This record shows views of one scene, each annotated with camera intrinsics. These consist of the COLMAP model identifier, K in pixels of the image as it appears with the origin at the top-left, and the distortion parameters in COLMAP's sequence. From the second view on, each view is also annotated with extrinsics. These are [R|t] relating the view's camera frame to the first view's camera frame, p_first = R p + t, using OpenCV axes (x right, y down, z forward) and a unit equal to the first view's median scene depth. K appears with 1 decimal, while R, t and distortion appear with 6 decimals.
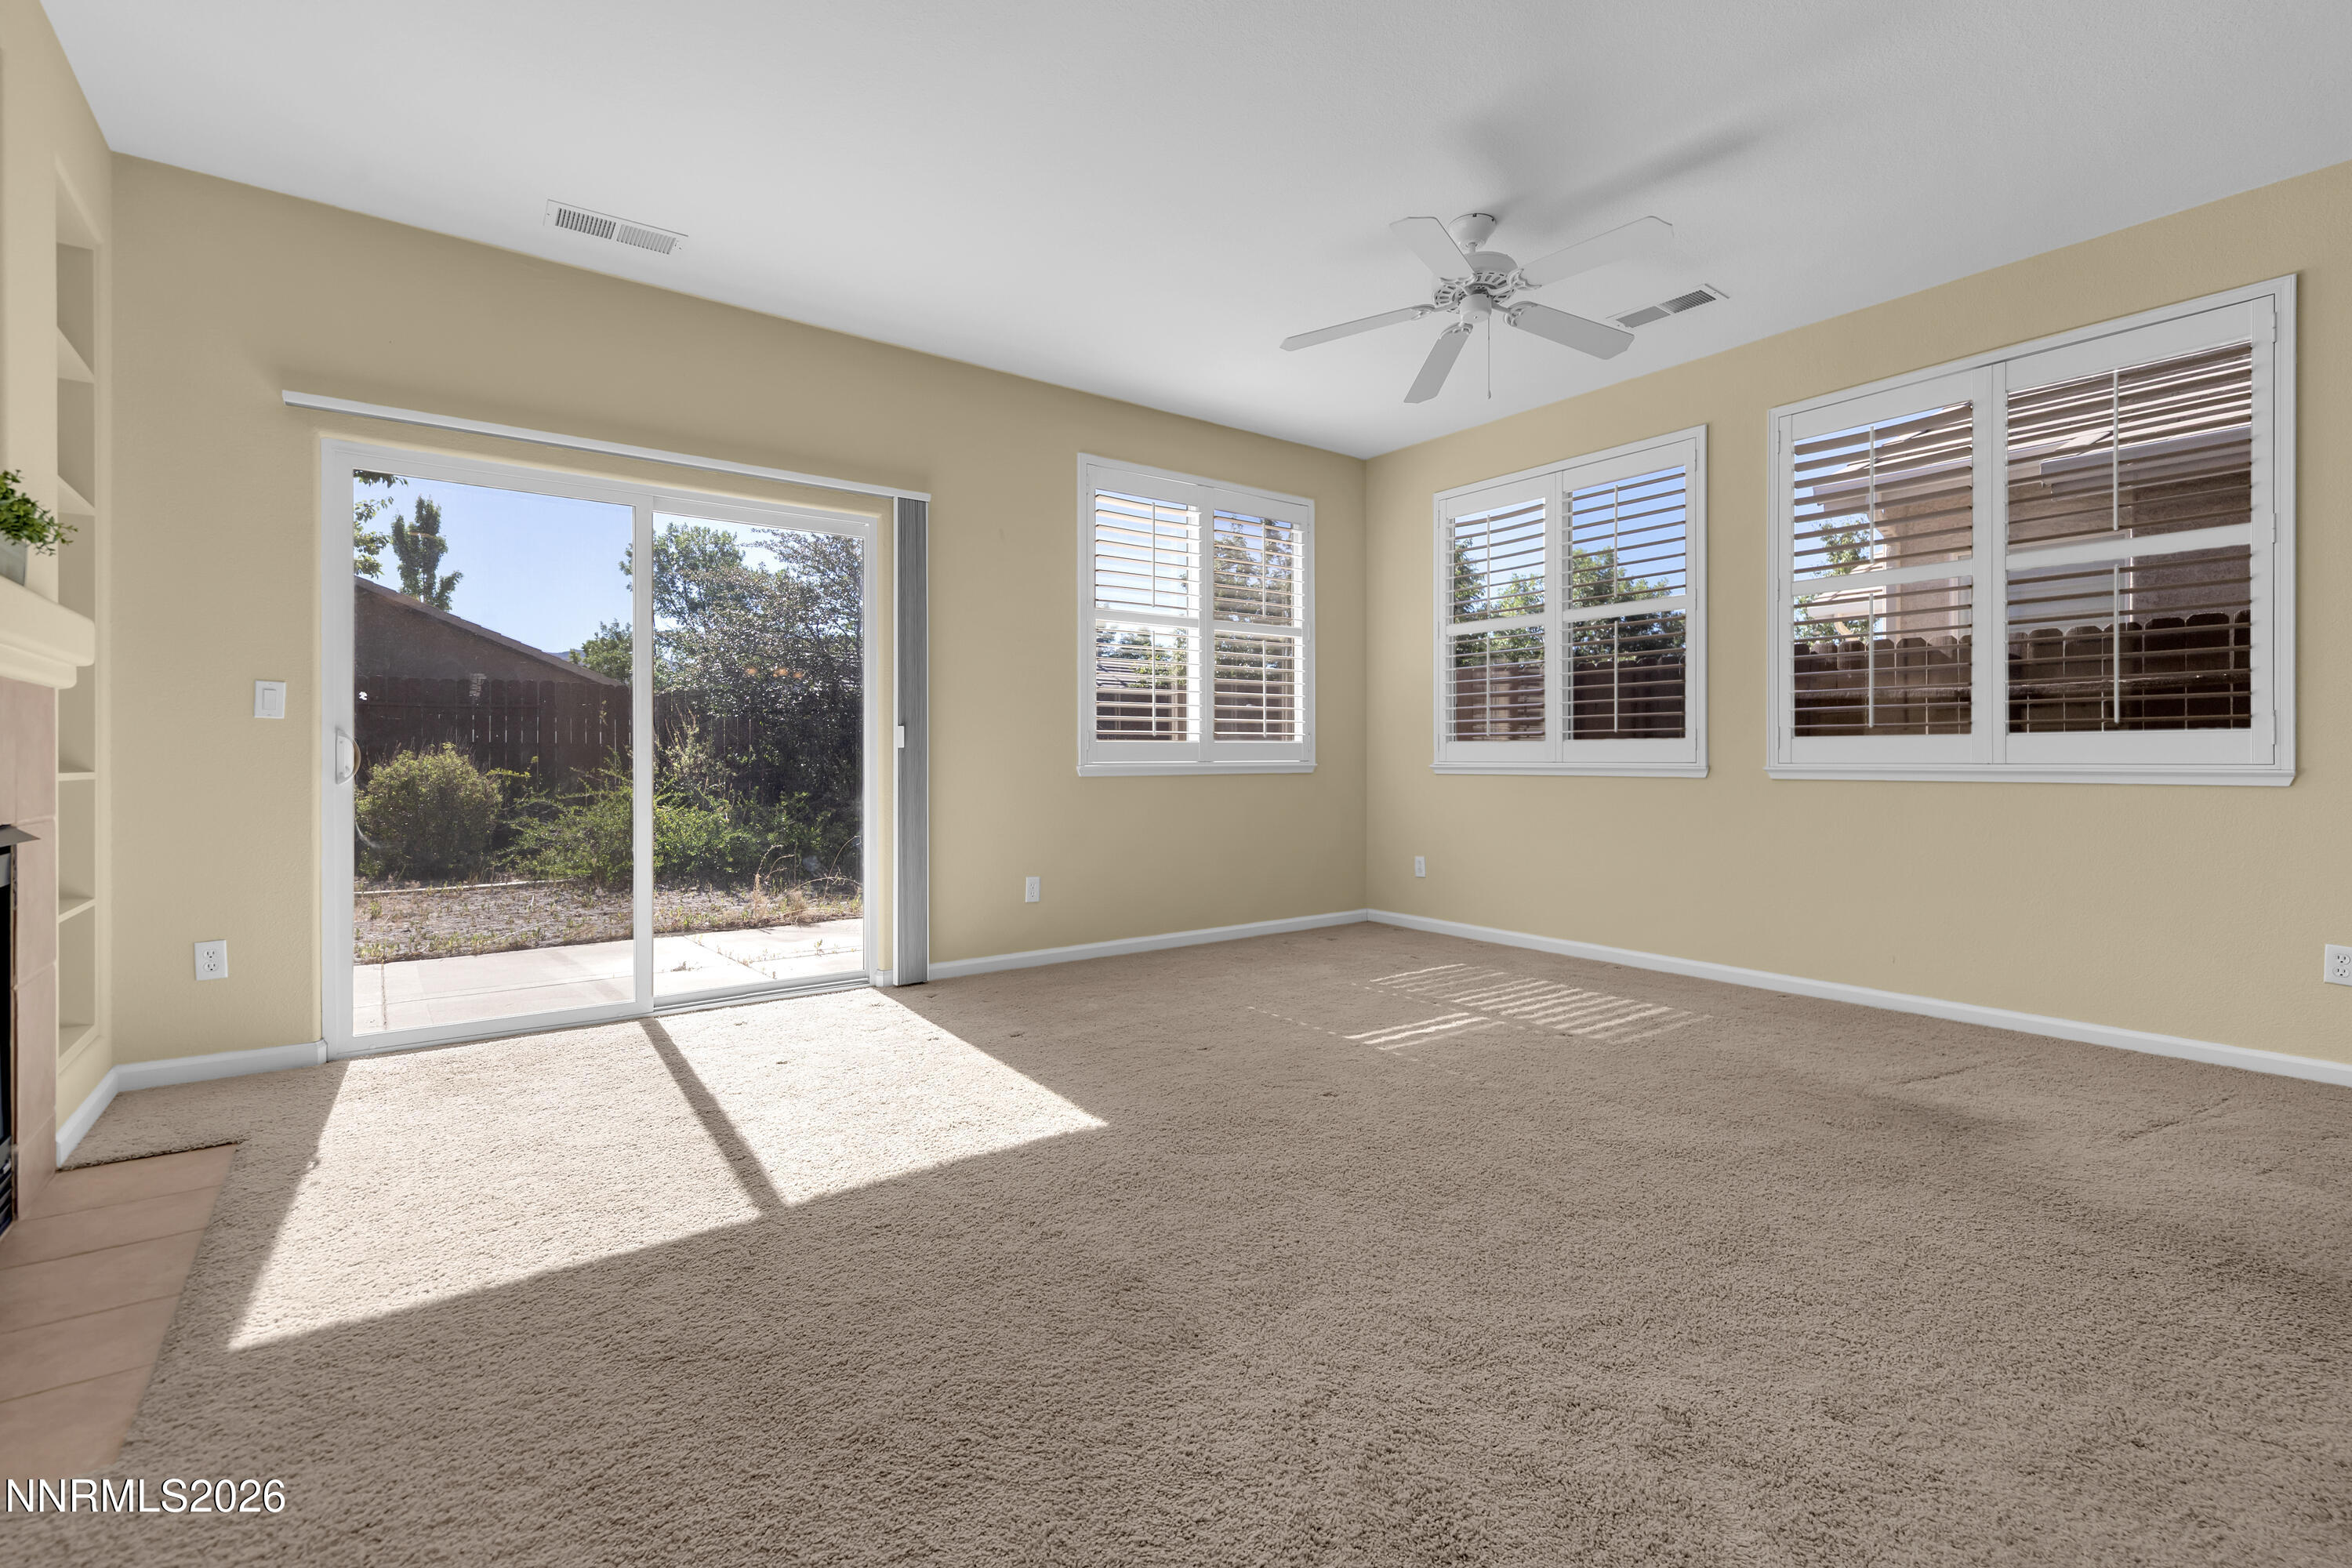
lens RADIAL K [[1091.1, 0, 1181.8], [0, 1091.1, 759.1], [0, 0, 1]] dist [0.003192, 0.000329]
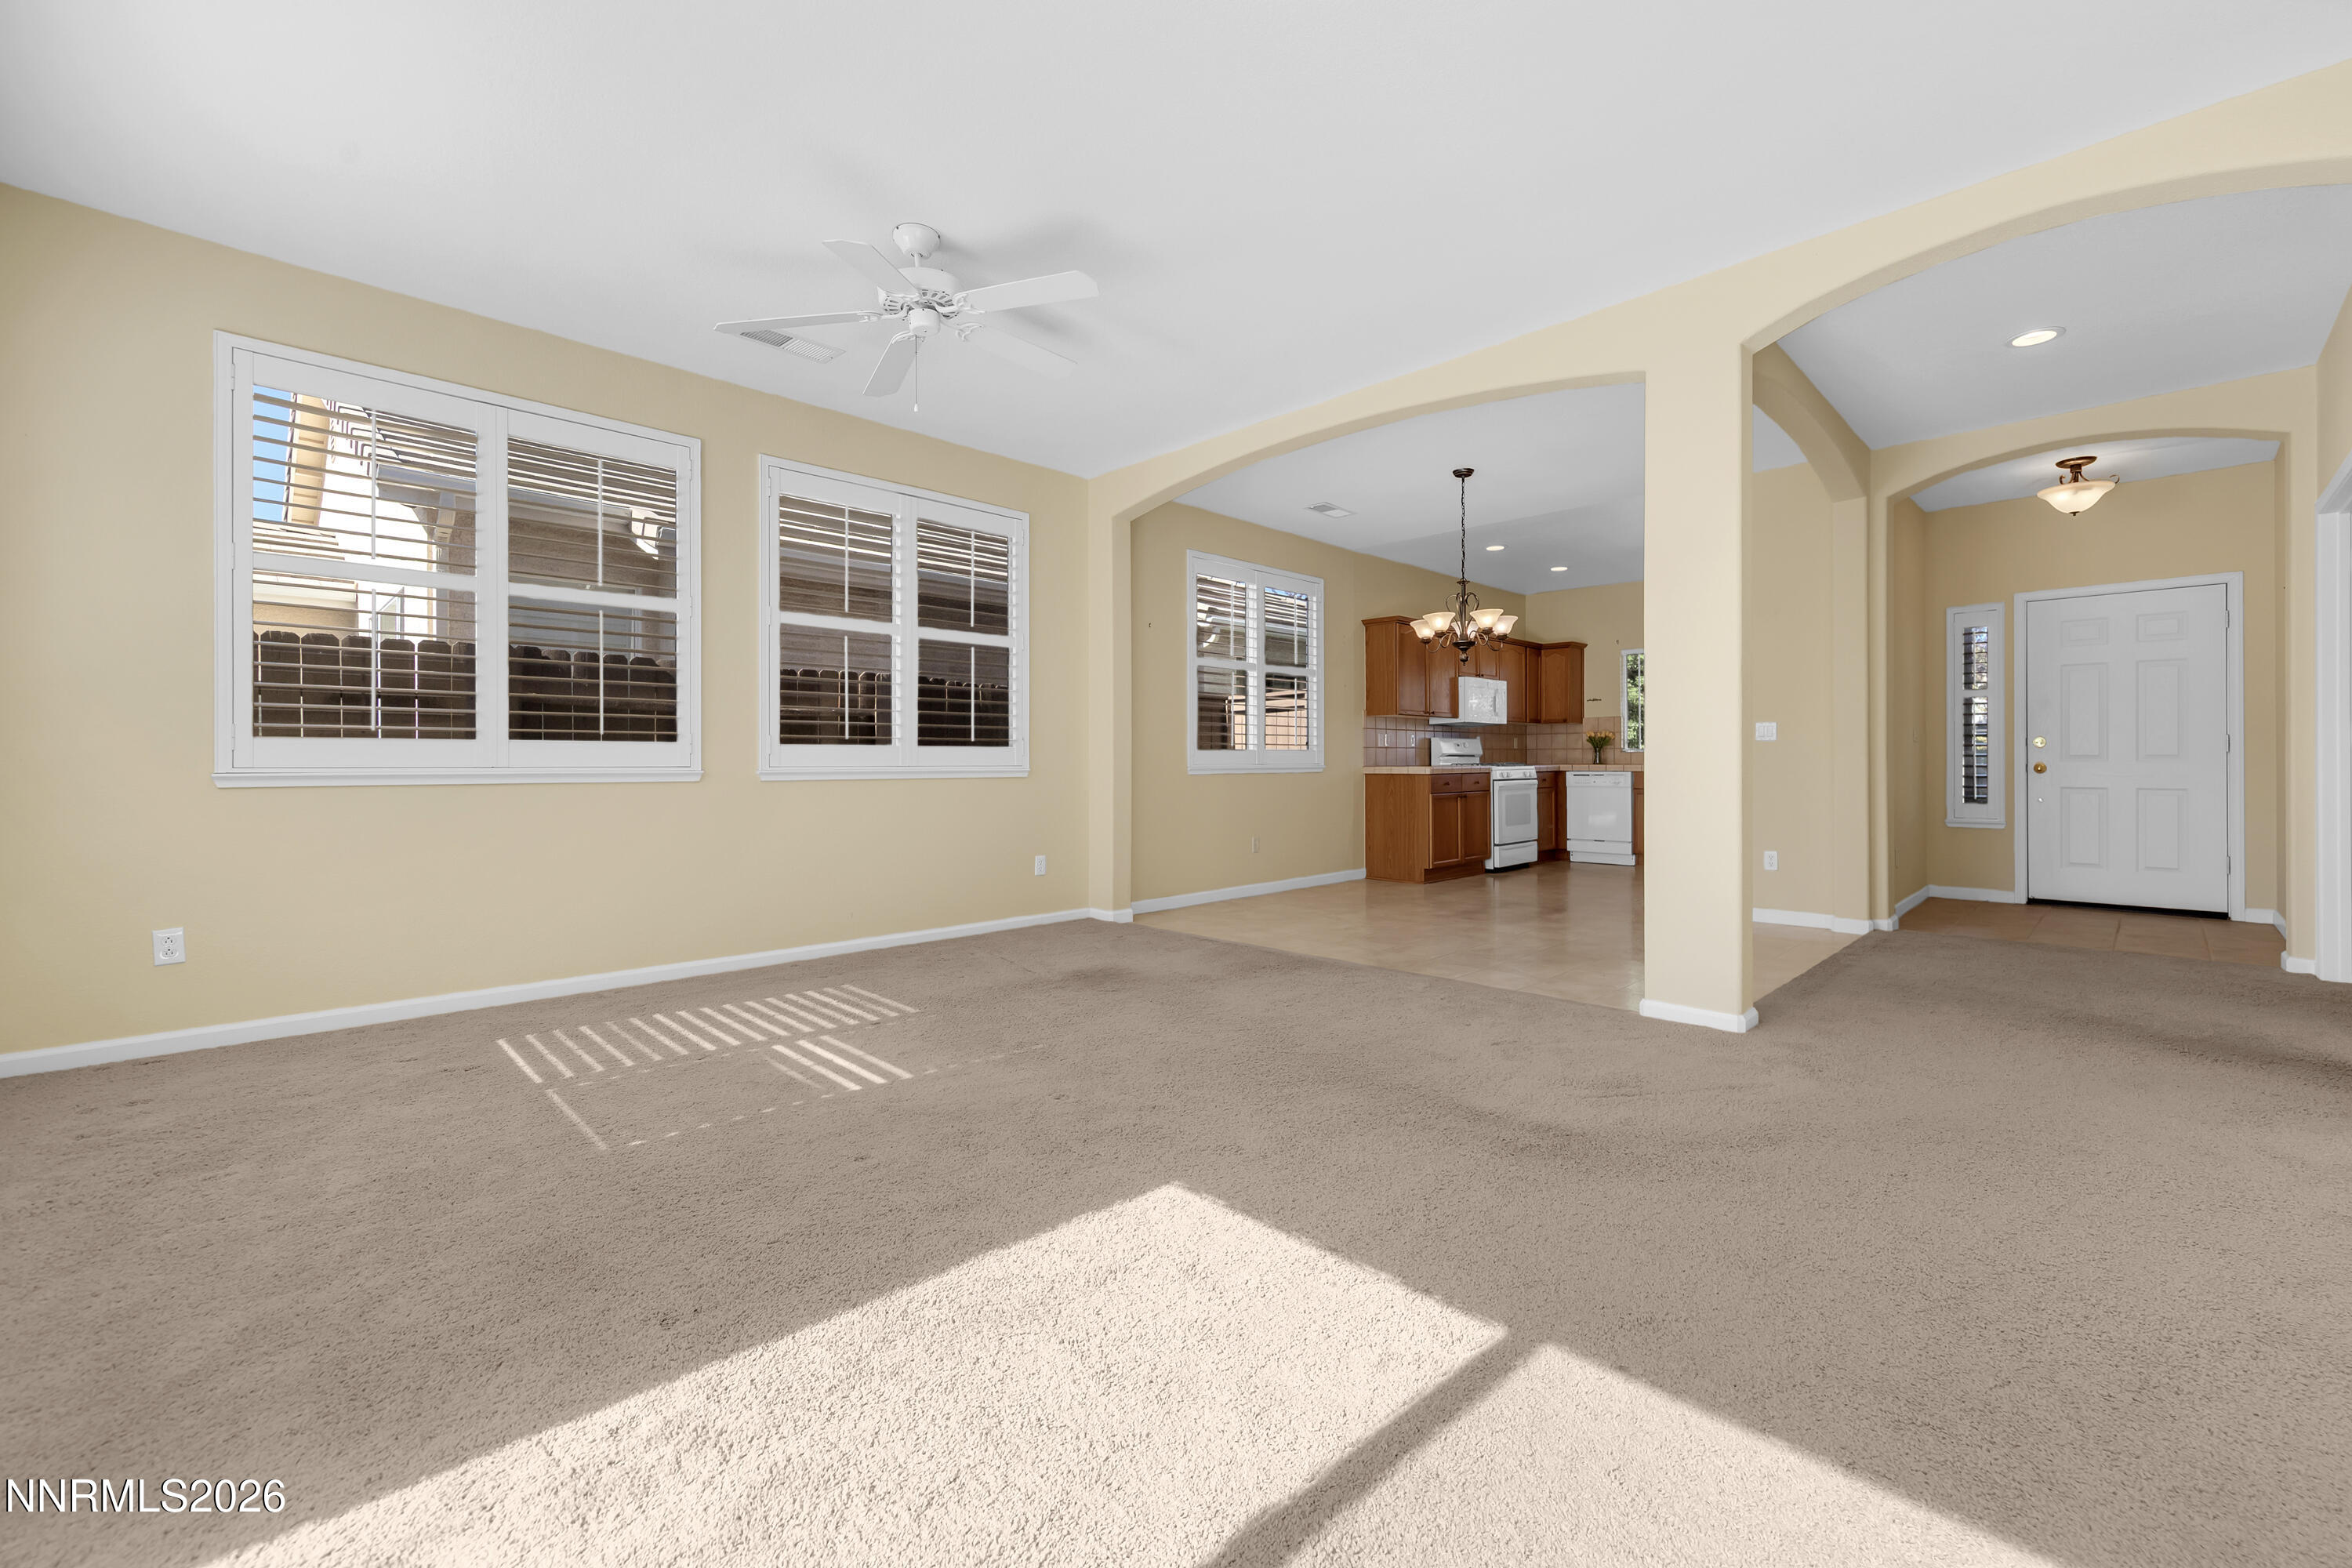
lens RADIAL K [[962.2, 0, 1226.5], [0, 962.2, 758.3], [0, 0, 1]] dist [0.000166, 0.000082]
pose [[-0.149980, 0.005974, 0.988671, -0.499301], [-0.000477, 0.999981, -0.006114, 0.000465], [-0.988689, -0.001389, -0.149975, 0.642481]]
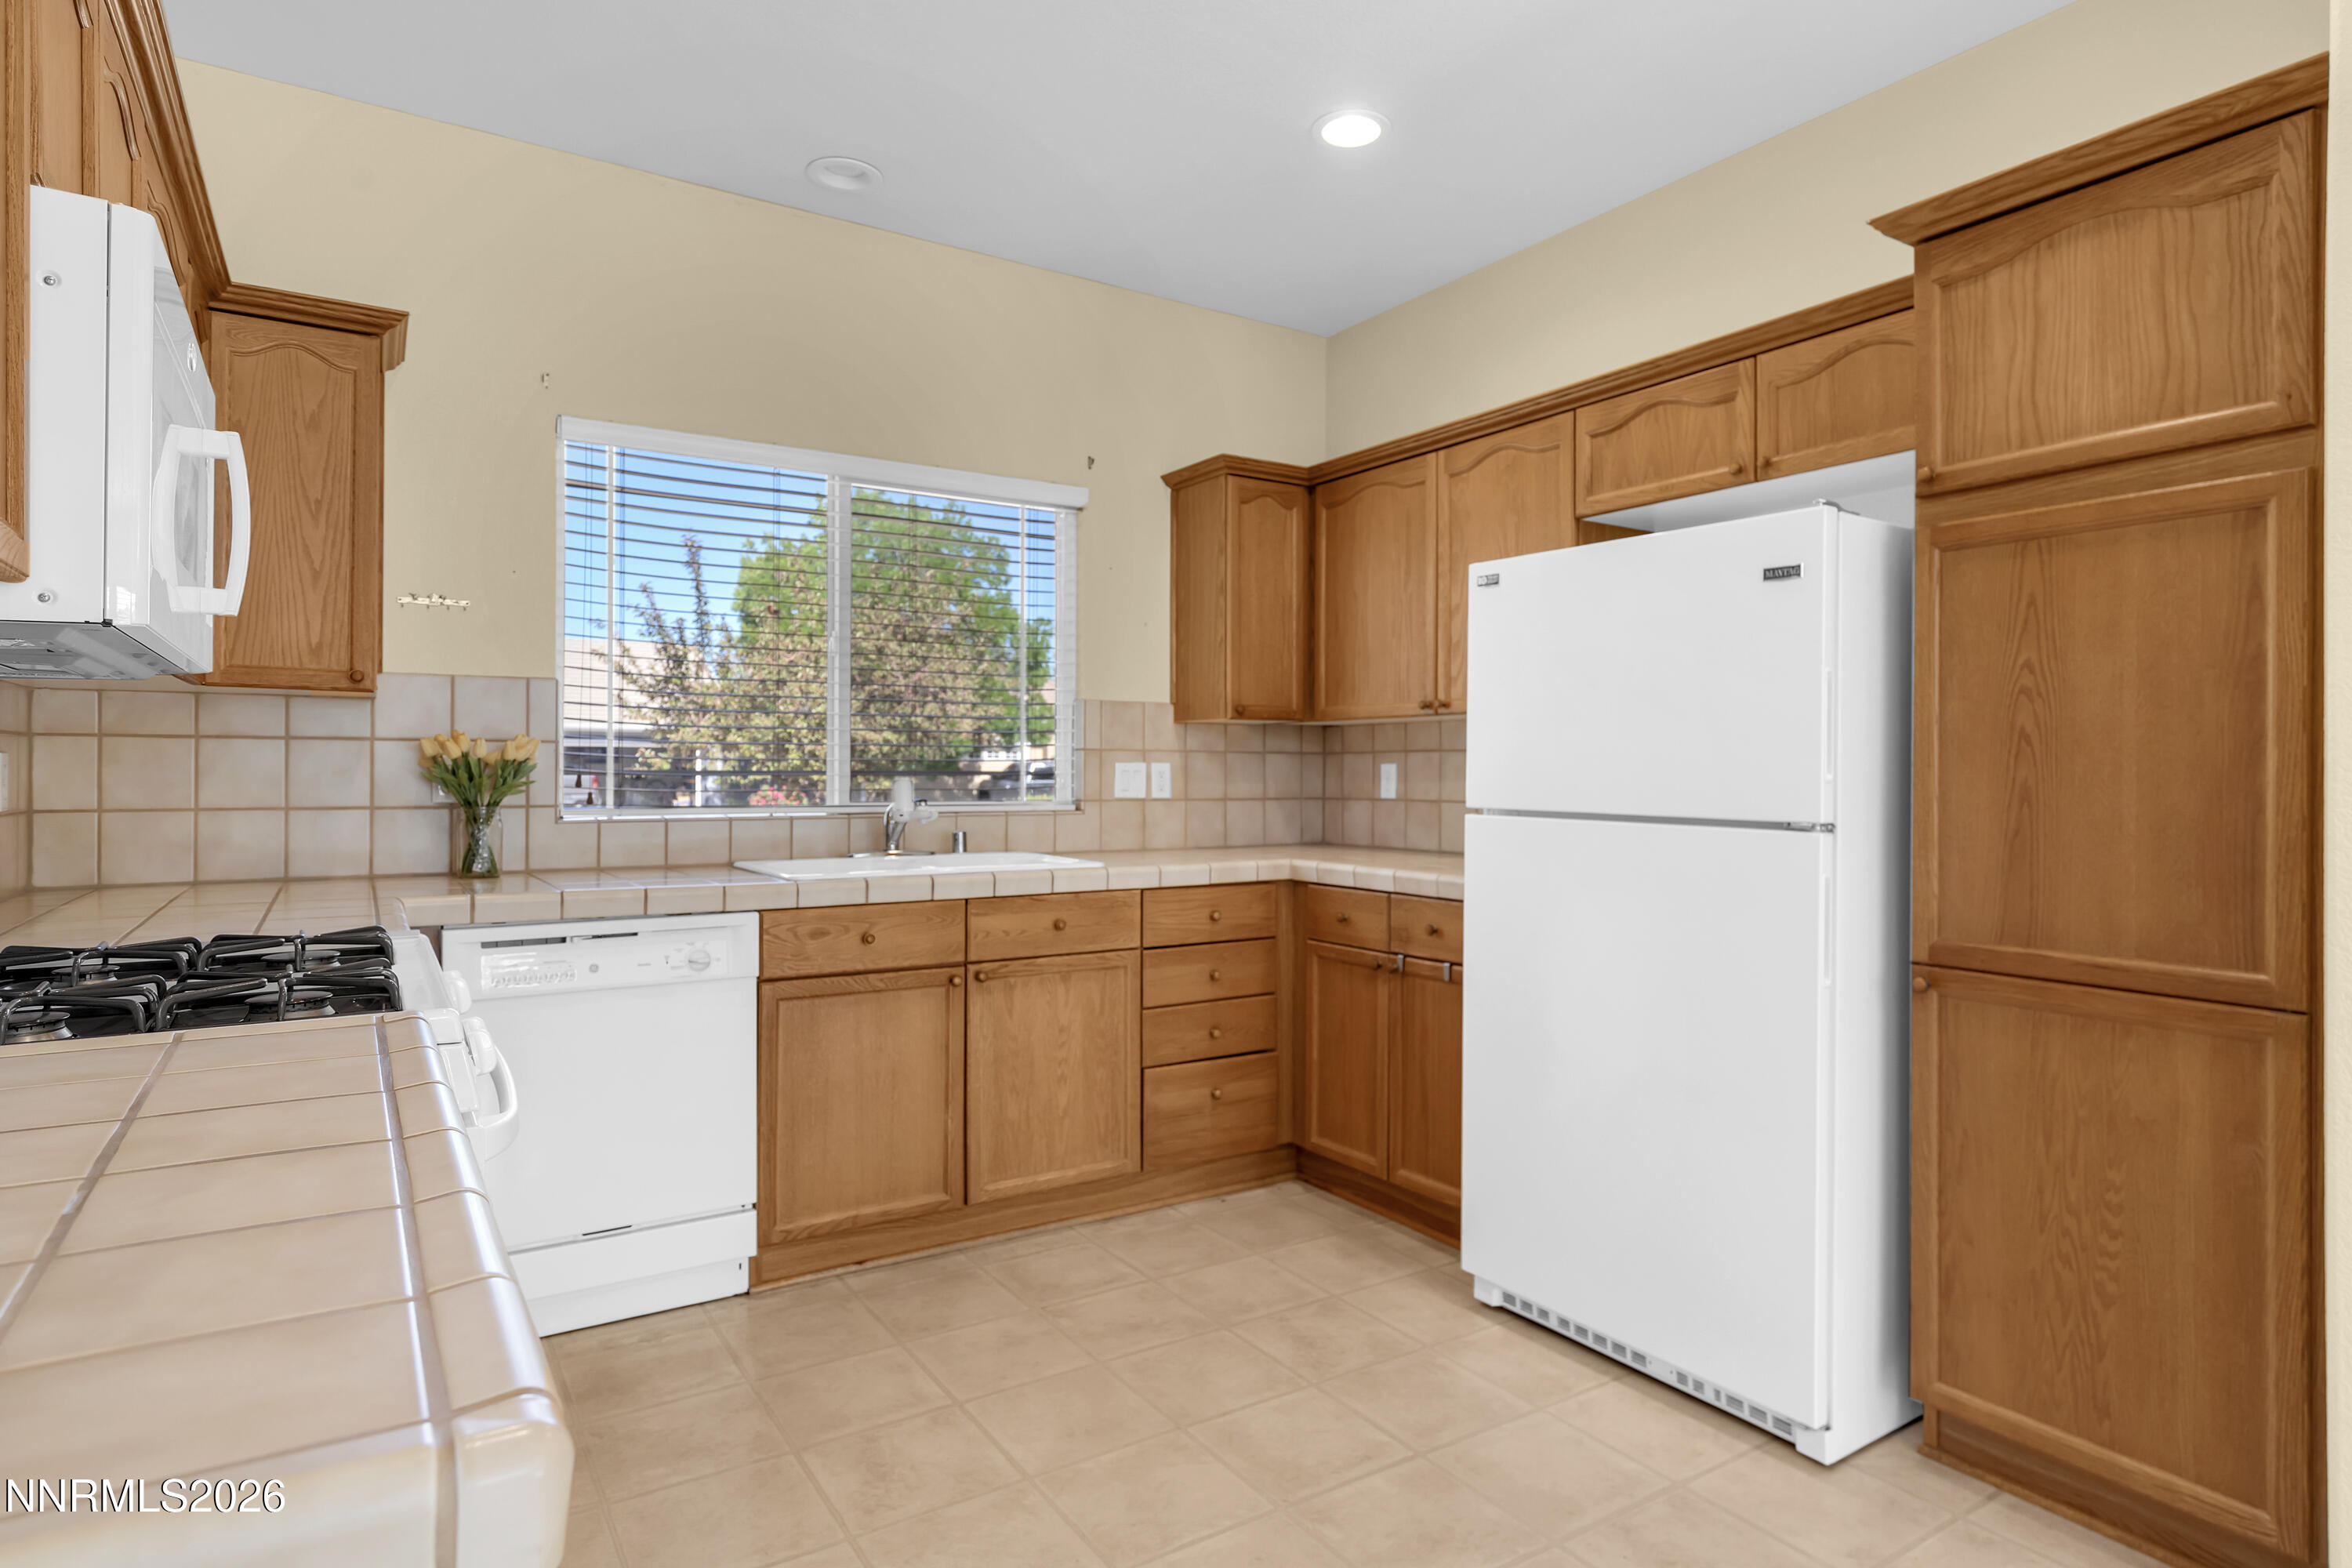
lens RADIAL K [[1275.5, 0, 1177.5], [0, 1275.5, 772.8], [0, 0, 1]] dist [-0.001408, 0.000797]
pose [[-0.996233, -0.001012, 0.086709, 1.014558], [-0.001351, 0.999992, -0.003848, -0.050169], [-0.086704, -0.003951, -0.996226, 0.149428]]
